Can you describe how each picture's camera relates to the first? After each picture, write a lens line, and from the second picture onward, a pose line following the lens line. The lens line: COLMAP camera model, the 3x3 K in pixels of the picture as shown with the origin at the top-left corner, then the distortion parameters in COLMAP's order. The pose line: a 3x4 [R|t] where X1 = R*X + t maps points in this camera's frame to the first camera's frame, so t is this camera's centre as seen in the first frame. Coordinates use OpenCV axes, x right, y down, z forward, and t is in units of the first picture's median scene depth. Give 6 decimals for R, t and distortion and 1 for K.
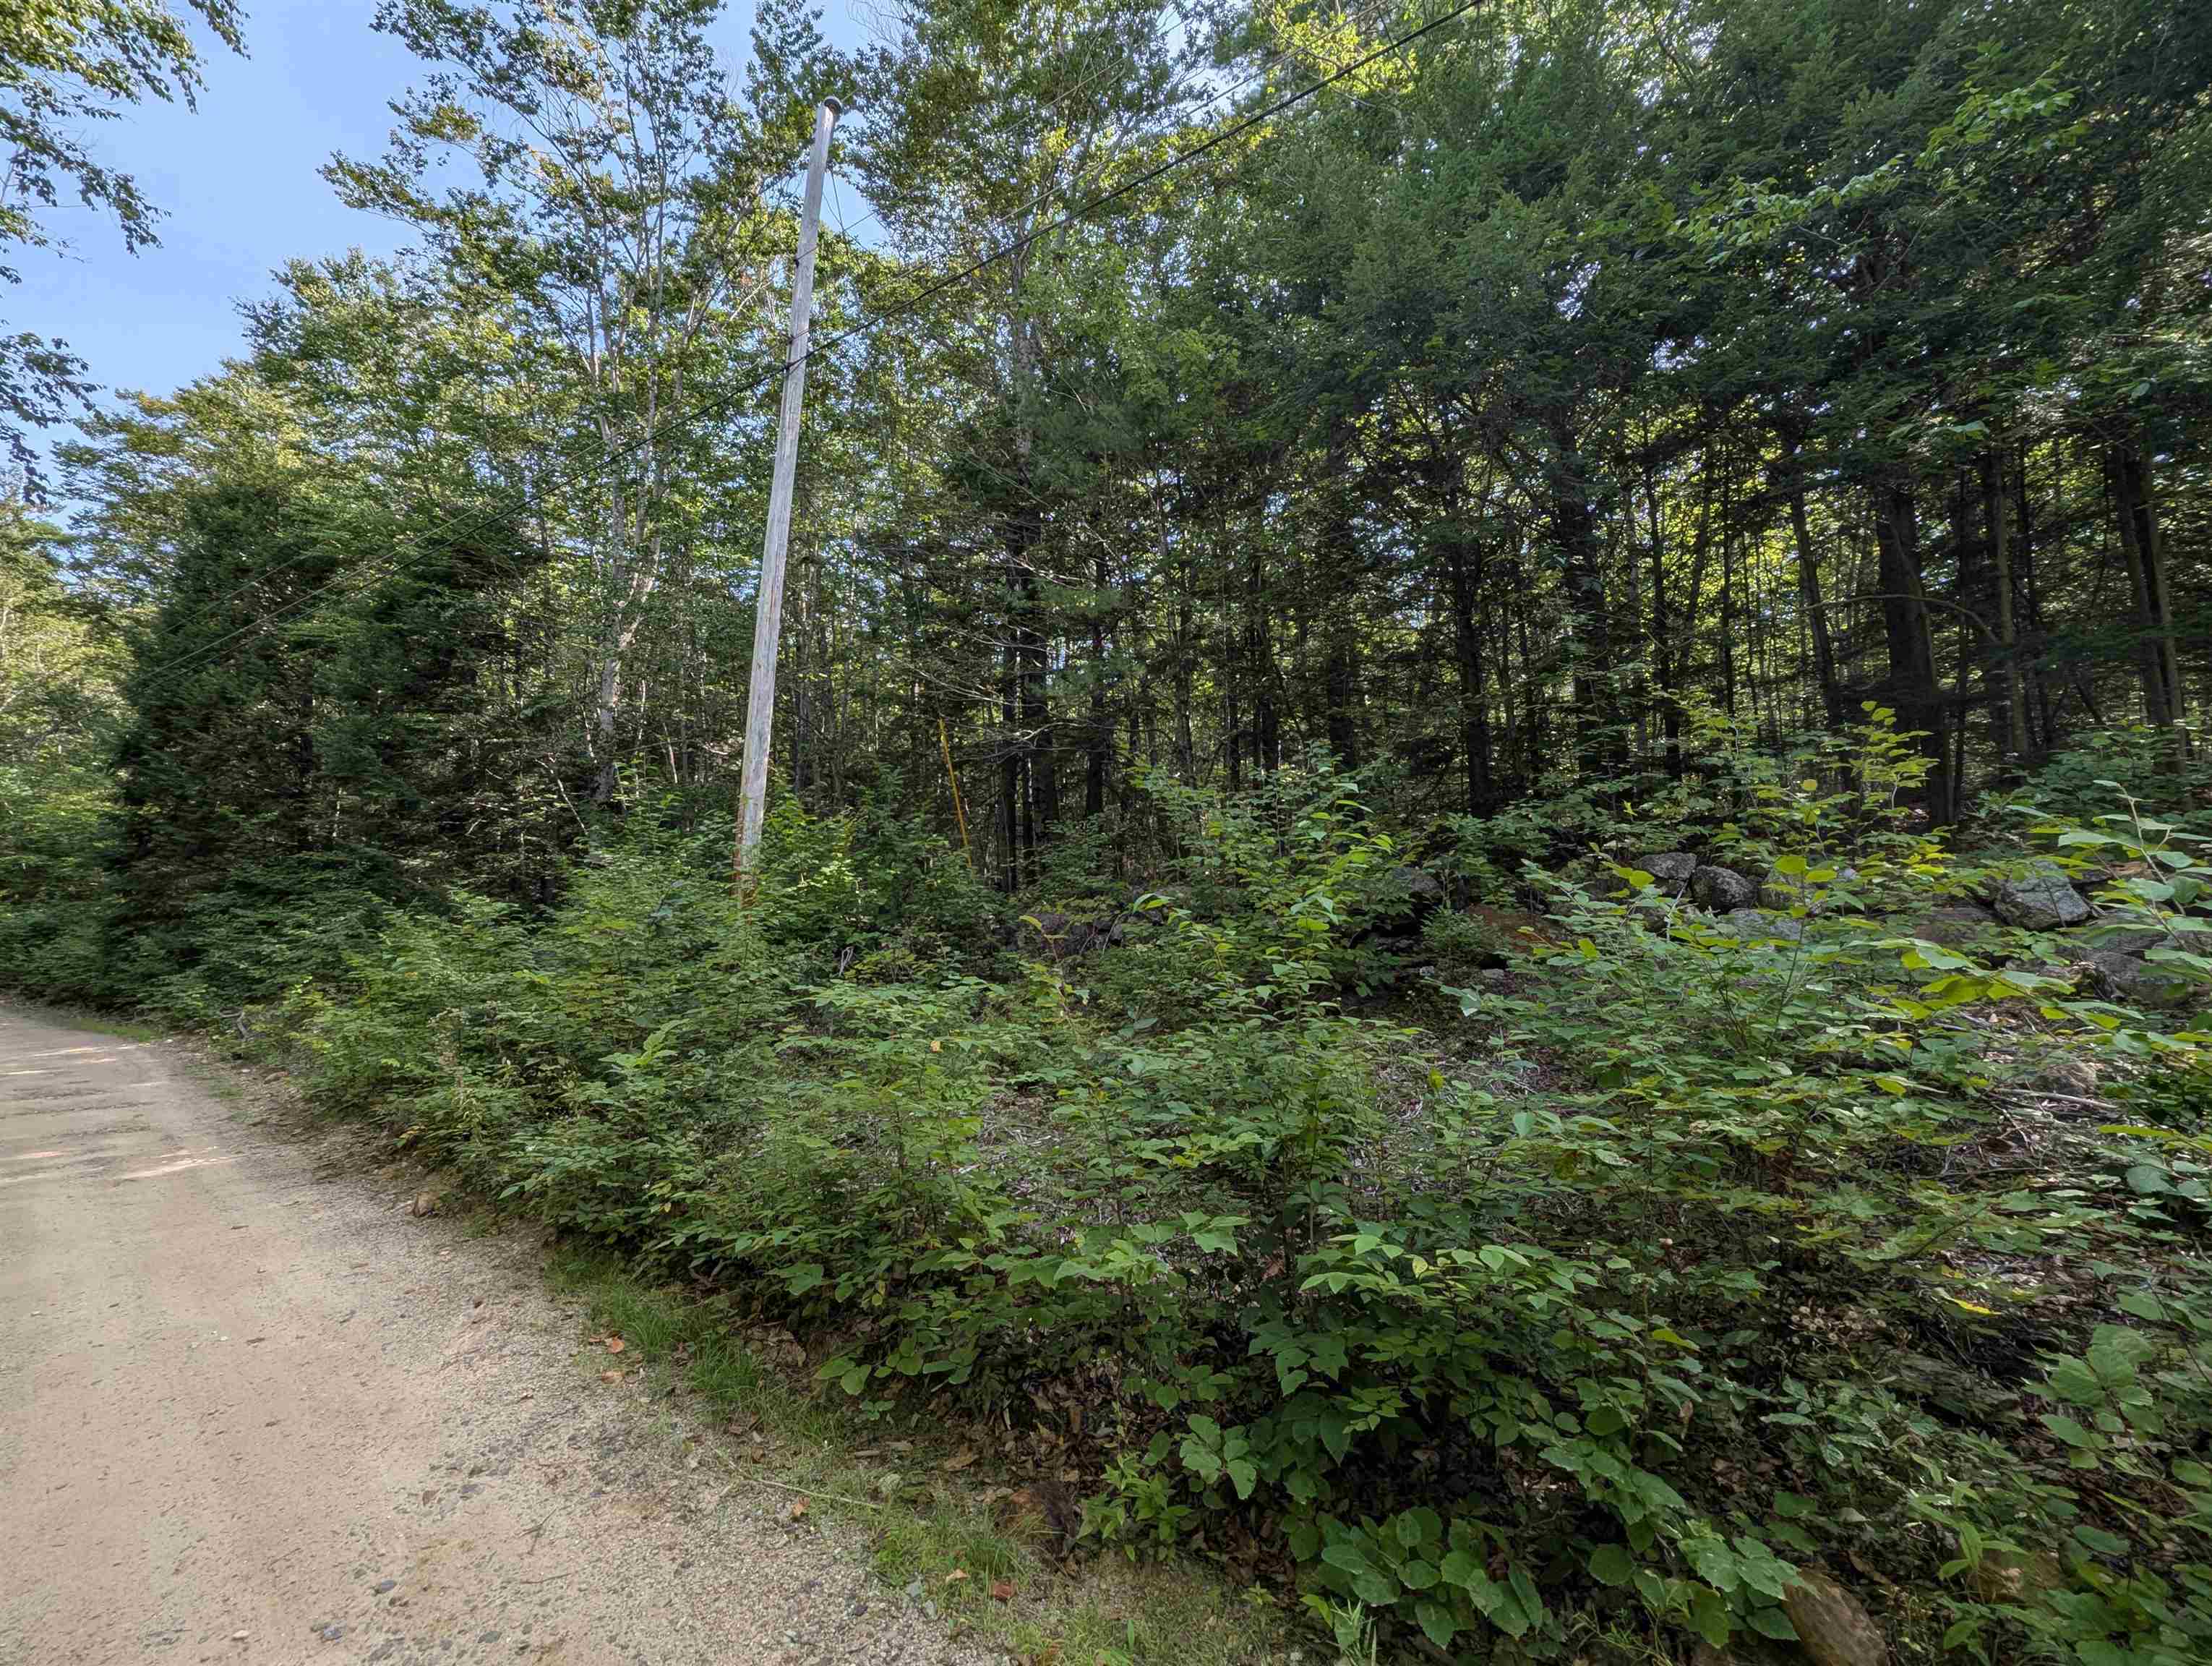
lens RADIAL K [[884.3, 0, 1111.6], [0, 884.3, 827.0], [0, 0, 1]] dist [0.006844, -0.003743]
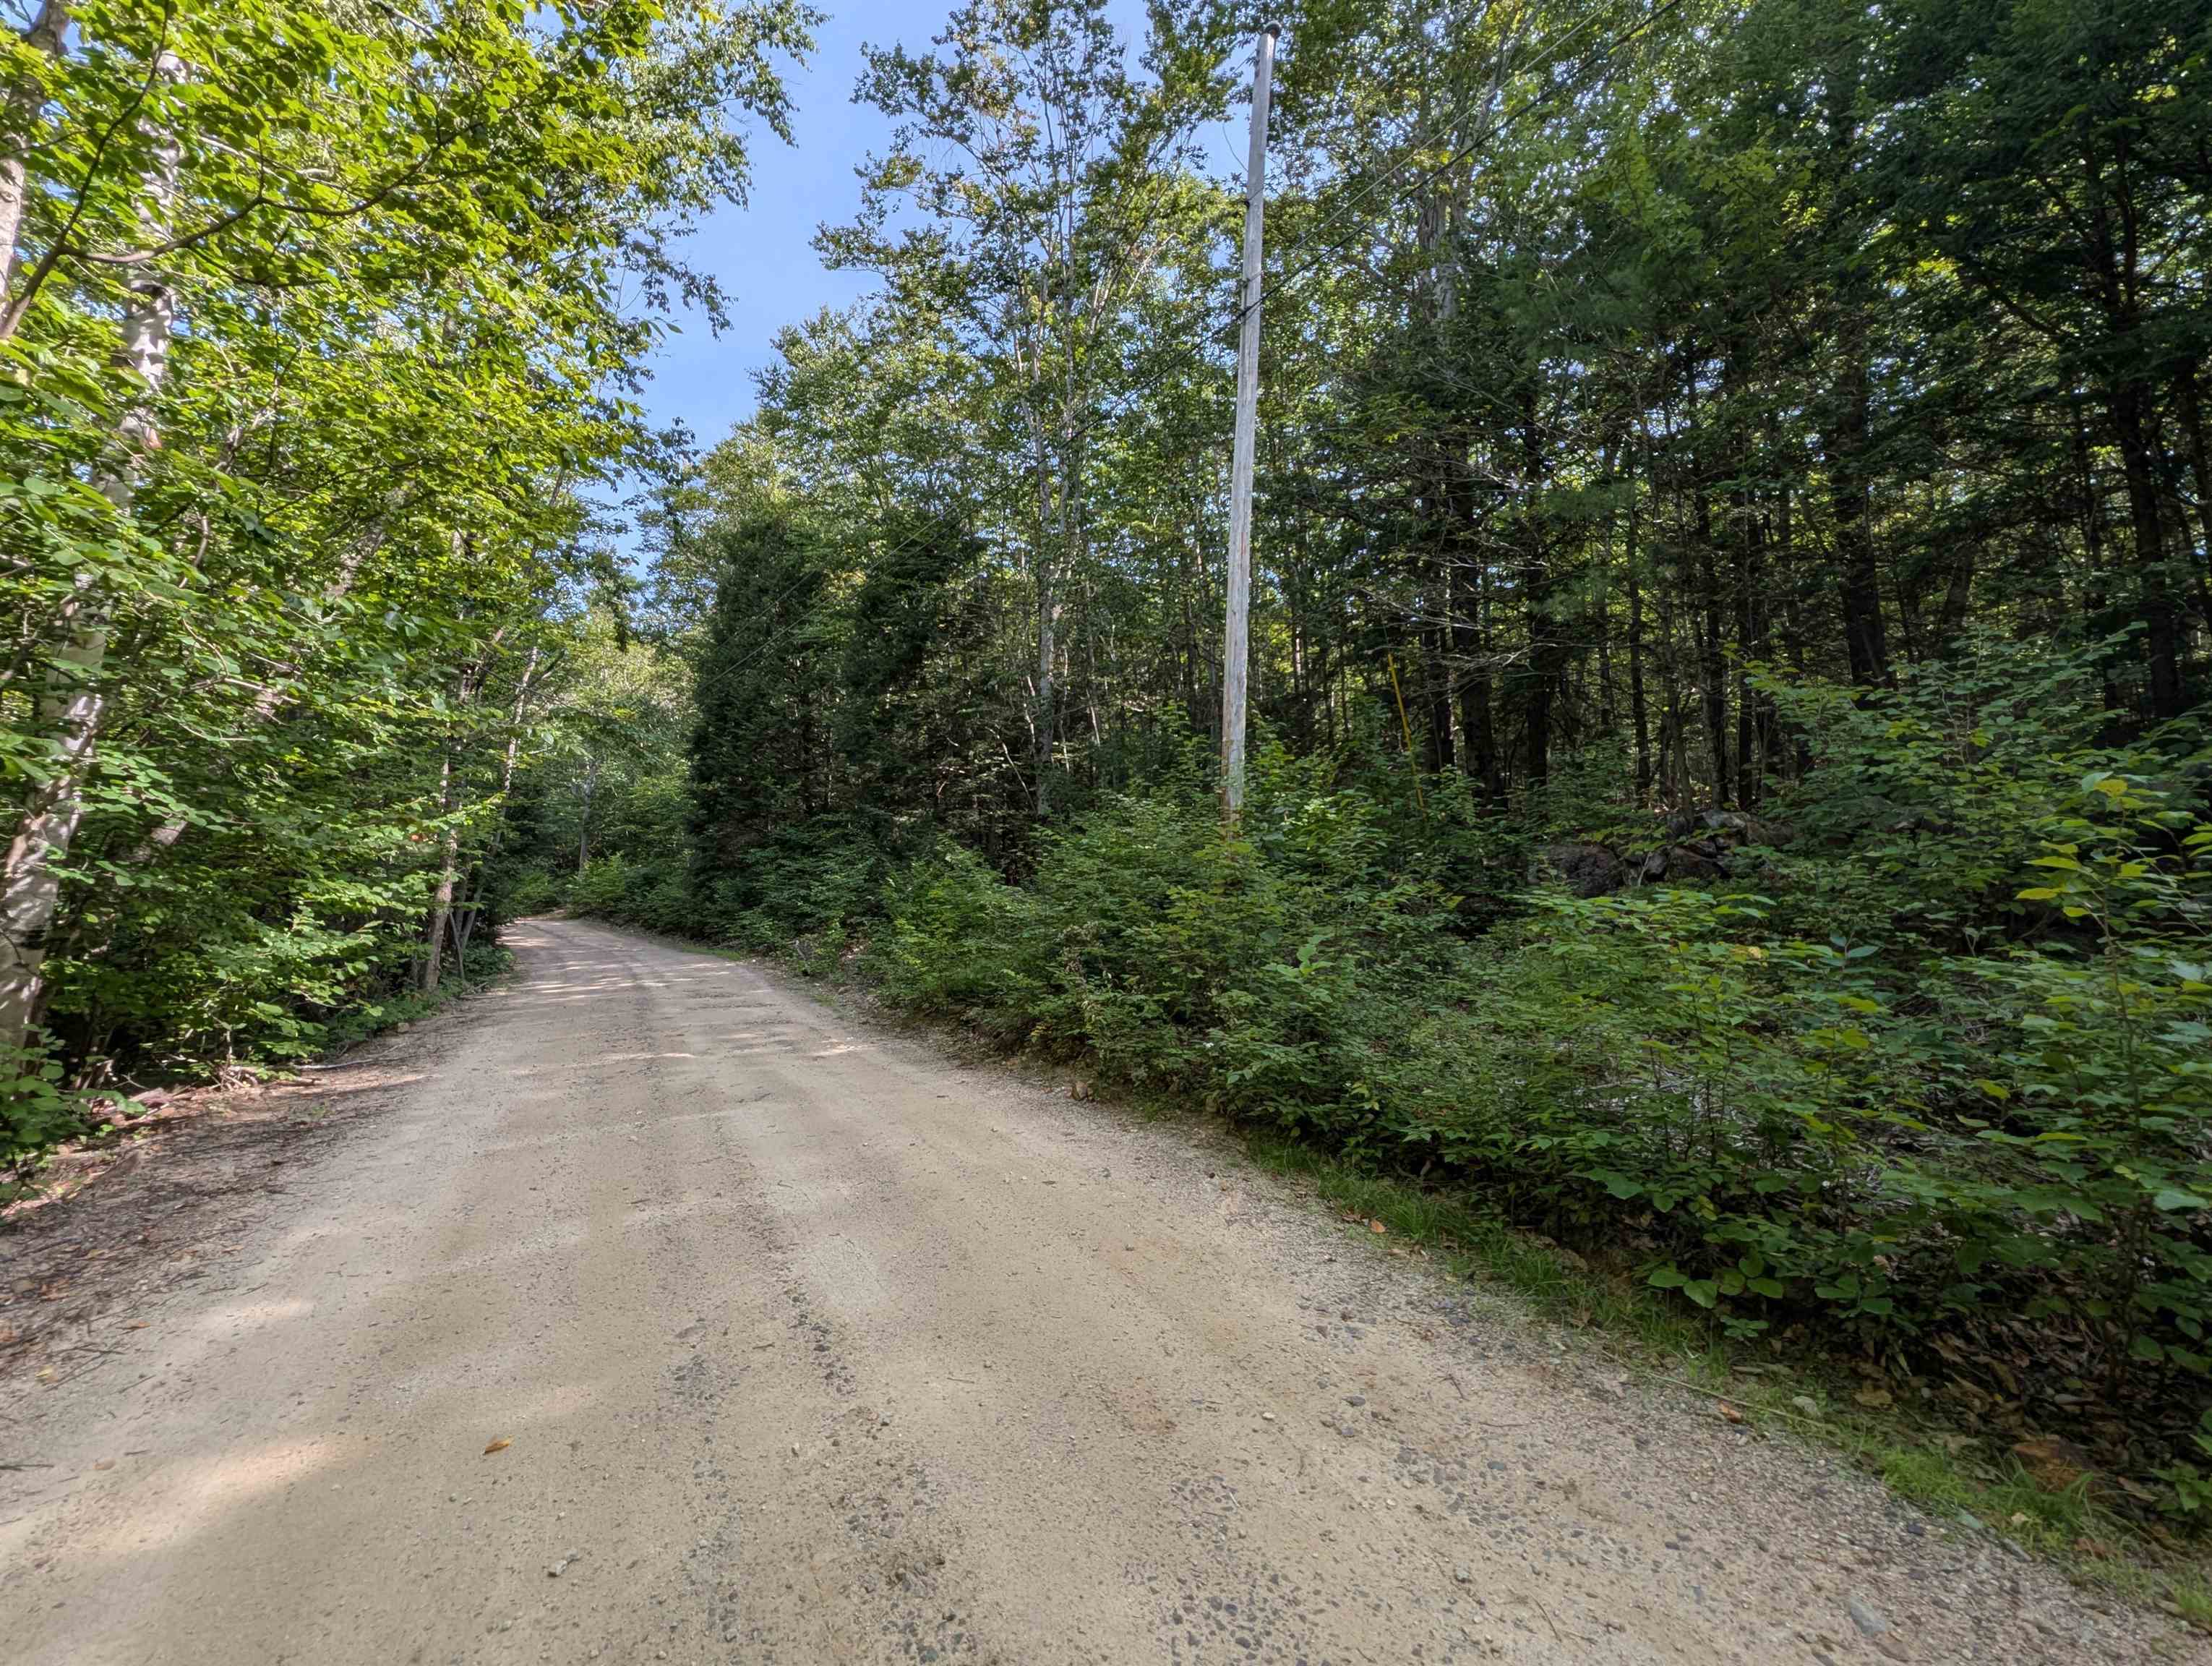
lens RADIAL K [[887.9, 0, 1105.3], [0, 887.9, 827.4], [0, 0, 1]] dist [-0.002389, 0.000100]
pose [[0.936259, -0.021359, -0.350660, -0.119296], [0.037643, 0.998503, 0.039688, 0.014164], [0.349287, -0.050358, 0.935662, -0.018765]]
